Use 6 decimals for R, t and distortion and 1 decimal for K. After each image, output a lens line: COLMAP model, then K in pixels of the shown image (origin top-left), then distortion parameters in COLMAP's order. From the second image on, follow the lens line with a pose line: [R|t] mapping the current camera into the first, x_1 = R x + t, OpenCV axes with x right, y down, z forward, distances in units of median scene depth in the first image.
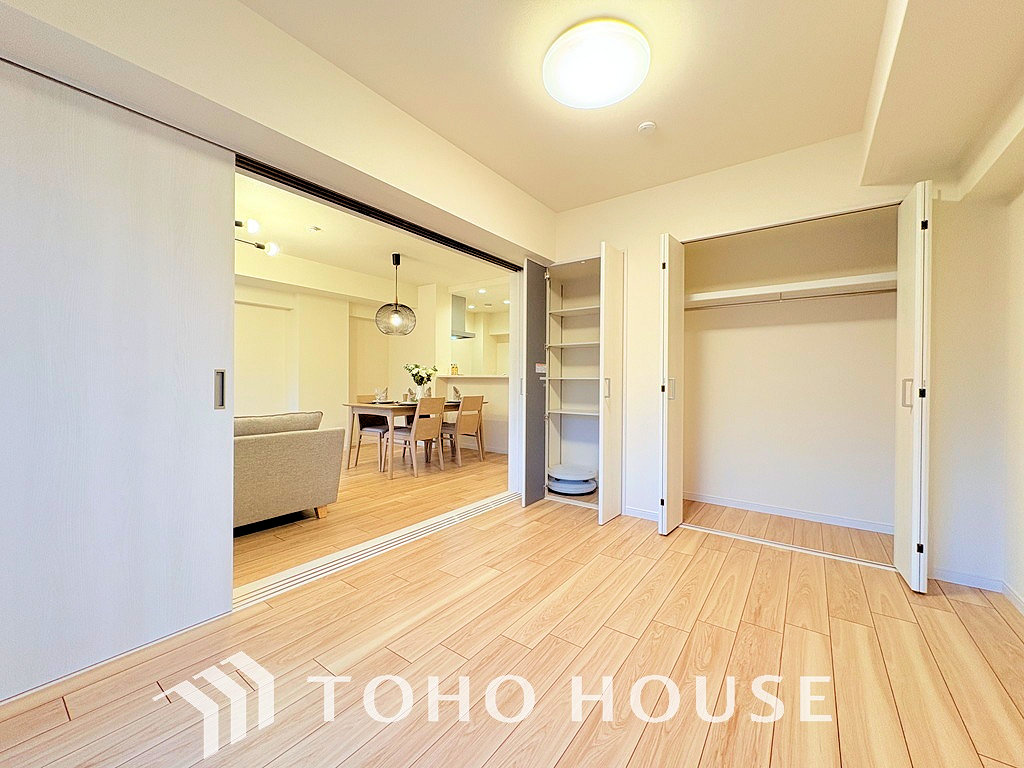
lens RADIAL K [[408.2, 0, 510.5], [0, 408.2, 381.1], [0, 0, 1]] dist [-0.000489, 0.000183]
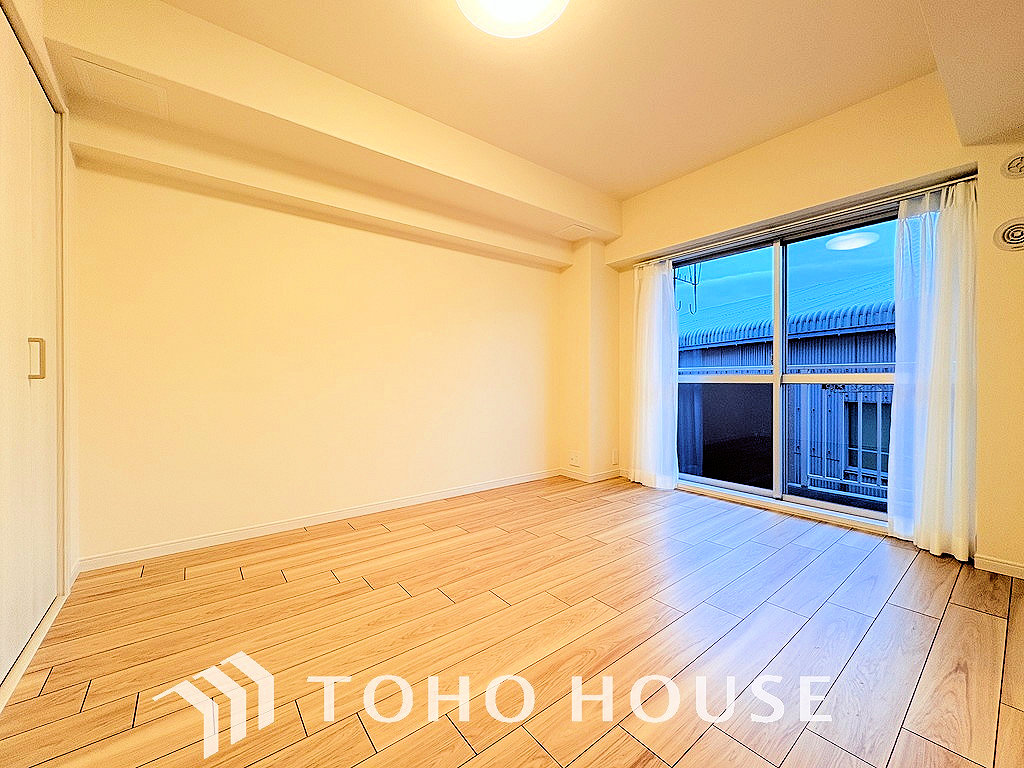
lens RADIAL K [[408.2, 0, 510.5], [0, 408.2, 381.1], [0, 0, 1]] dist [-0.000489, 0.000183]
pose [[-0.962827, -0.008478, 0.269987, -0.020771], [-0.005354, 0.999910, 0.012308, 0.052324], [-0.270067, 0.010405, -0.962785, 1.595946]]
